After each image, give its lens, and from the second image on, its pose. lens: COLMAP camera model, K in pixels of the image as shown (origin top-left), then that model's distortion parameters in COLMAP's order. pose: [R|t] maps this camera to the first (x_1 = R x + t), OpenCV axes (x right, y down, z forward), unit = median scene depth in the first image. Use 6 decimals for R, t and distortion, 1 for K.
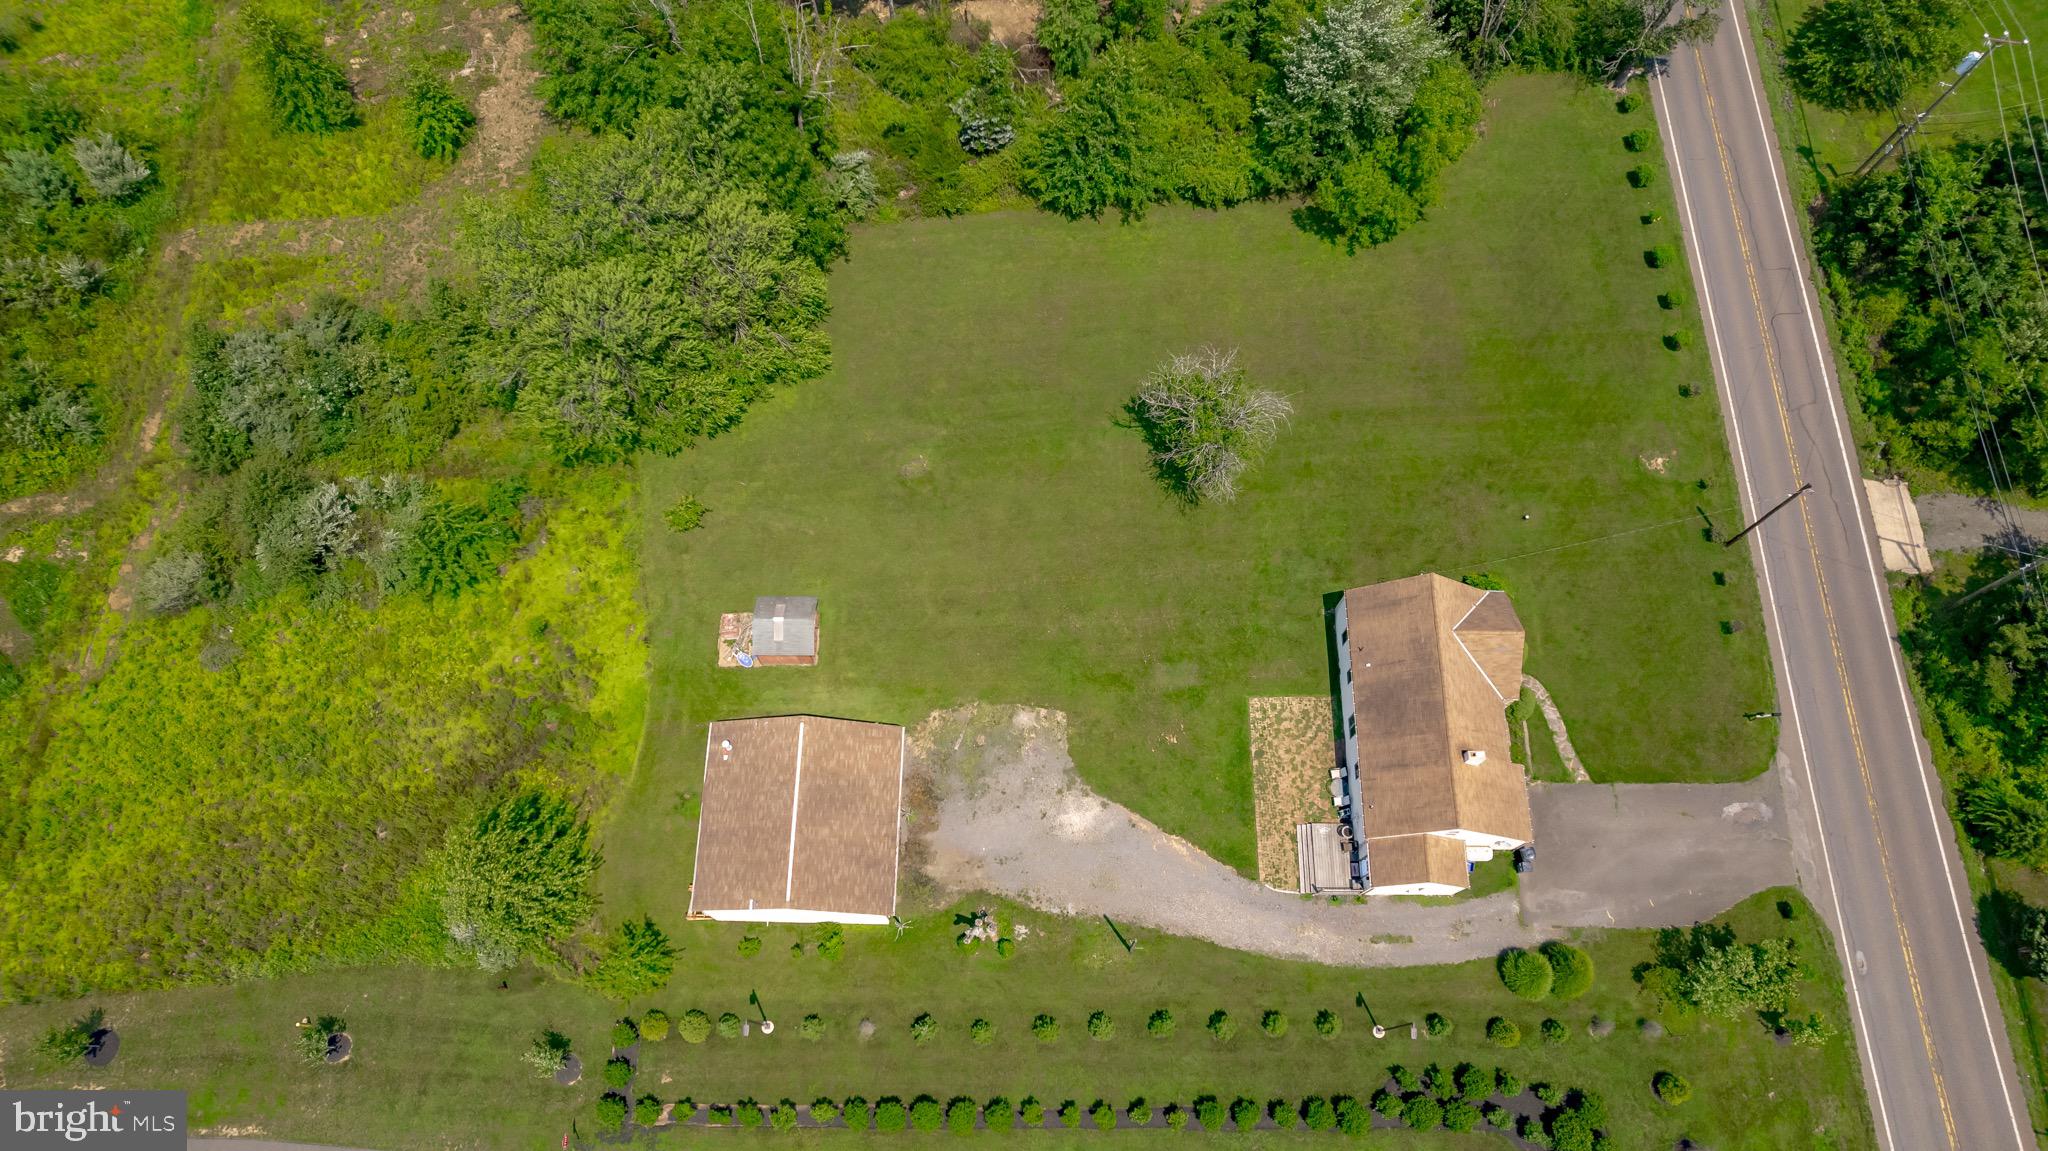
lens RADIAL K [[1312.3, 0, 1026.6], [0, 1312.3, 571.8], [0, 0, 1]] dist [-0.073441, 0.066051]
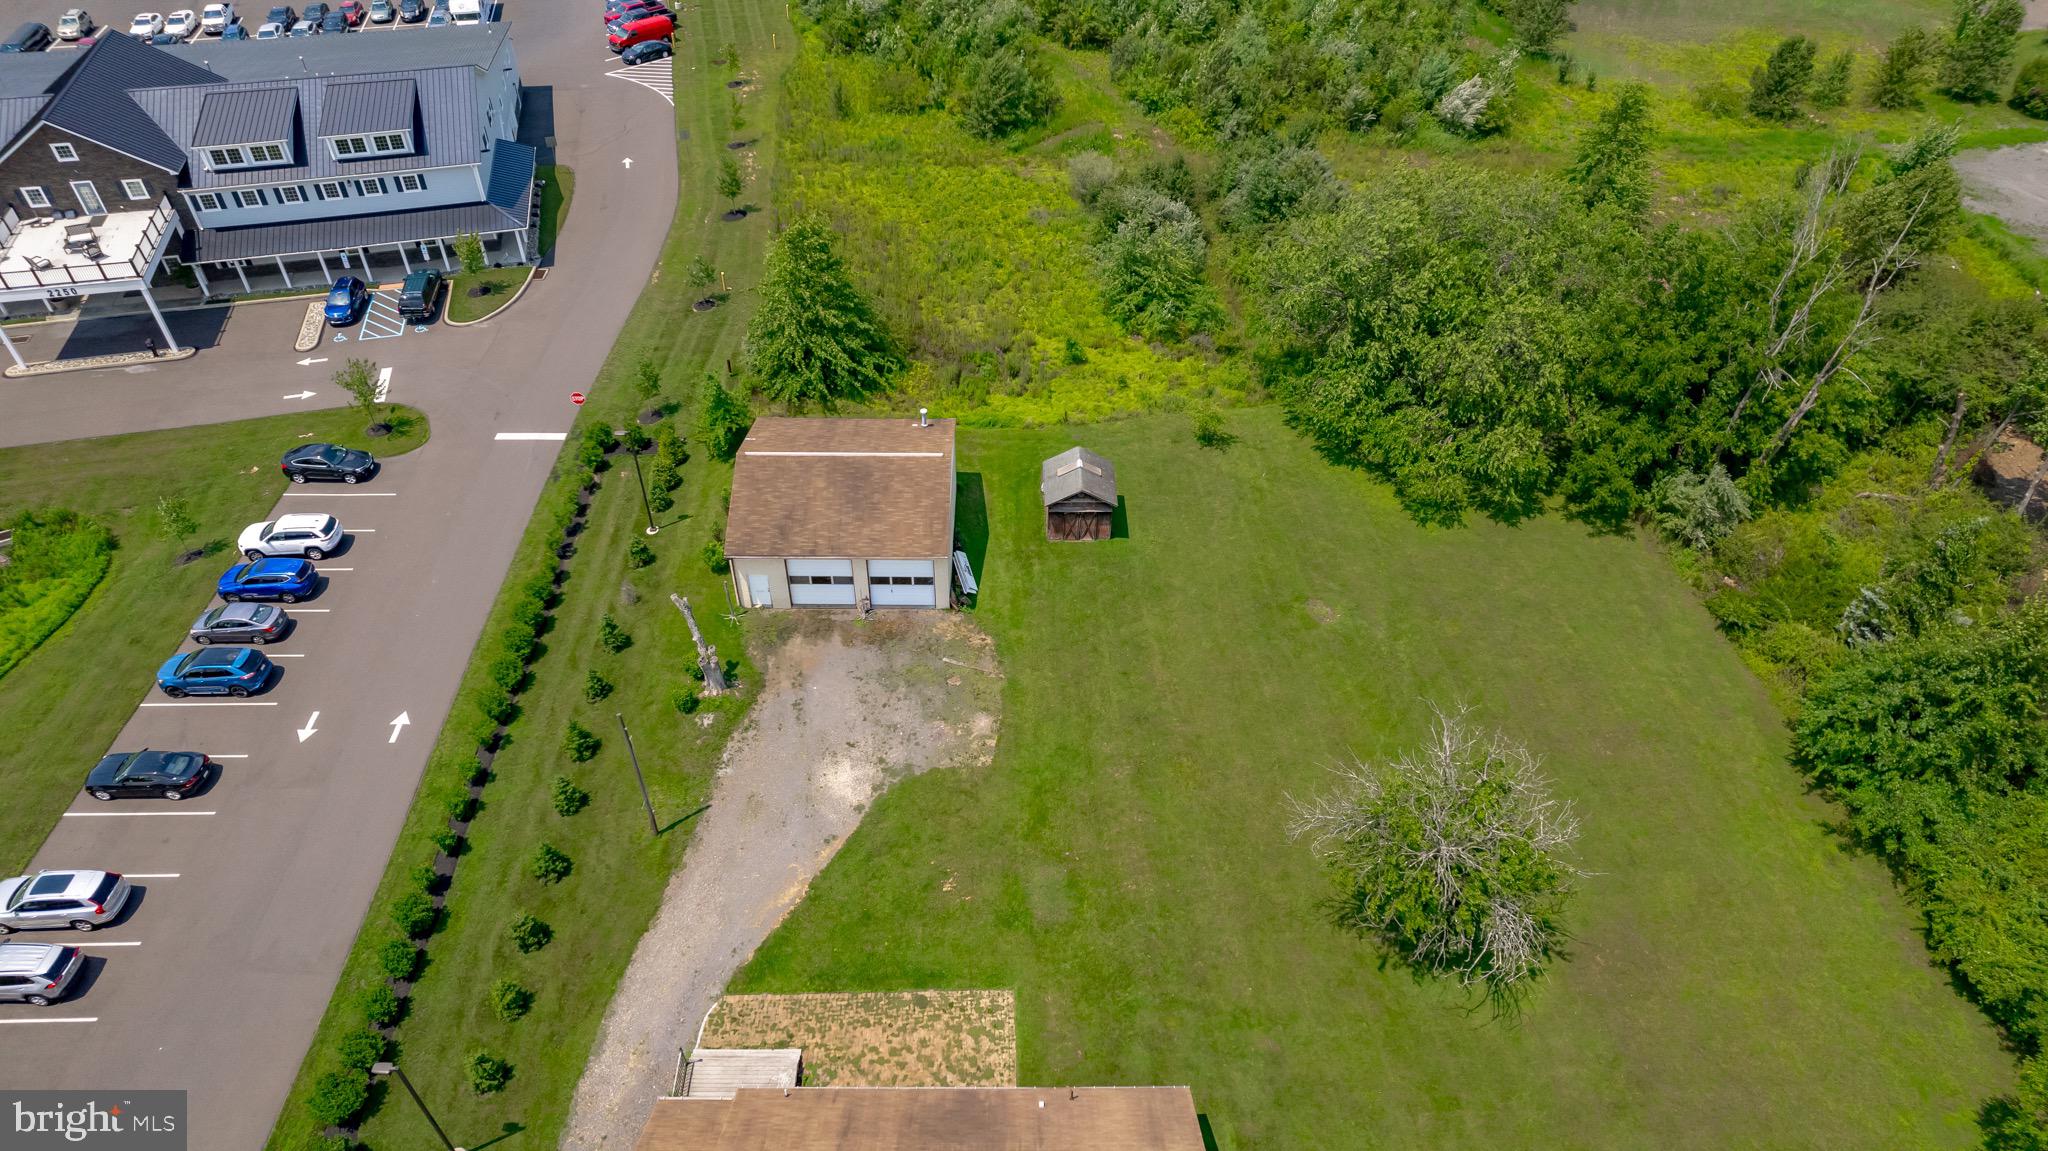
lens RADIAL K [[1312.3, 0, 1031.7], [0, 1312.3, 560.6], [0, 0, 1]] dist [-0.073441, 0.066051]
pose [[0.025751, 0.665528, -0.745929, 0.485465], [-0.930812, 0.288101, 0.224914, -0.107962], [0.364589, 0.688528, 0.626901, 0.460676]]
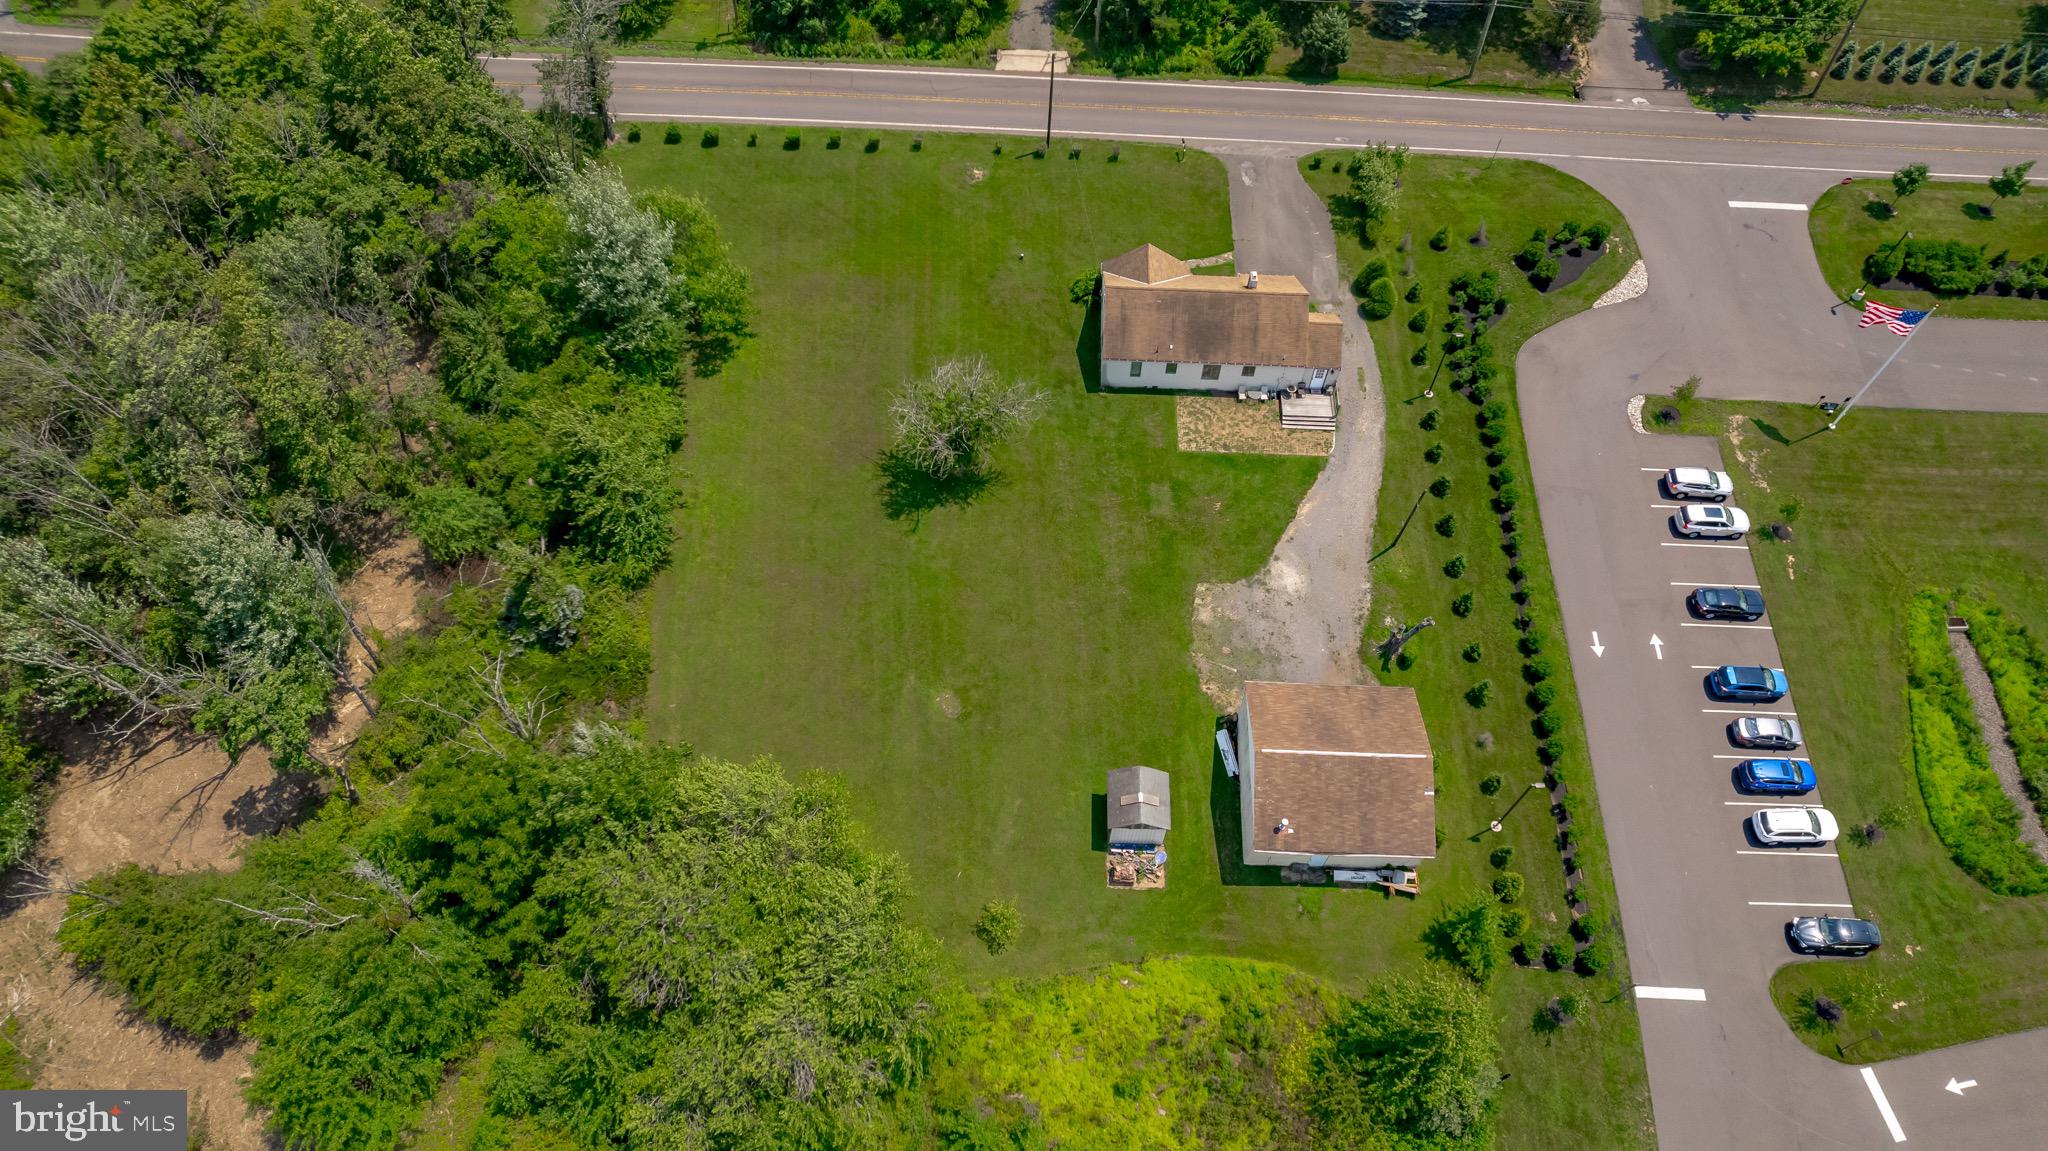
lens RADIAL K [[1312.3, 0, 1022.6], [0, 1312.3, 574.3], [0, 0, 1]] dist [-0.073441, 0.066051]
pose [[0.020221, -0.857730, 0.513702, -0.535267], [0.918996, 0.218297, 0.328317, -0.395949], [-0.393747, 0.465452, 0.792665, 0.152489]]
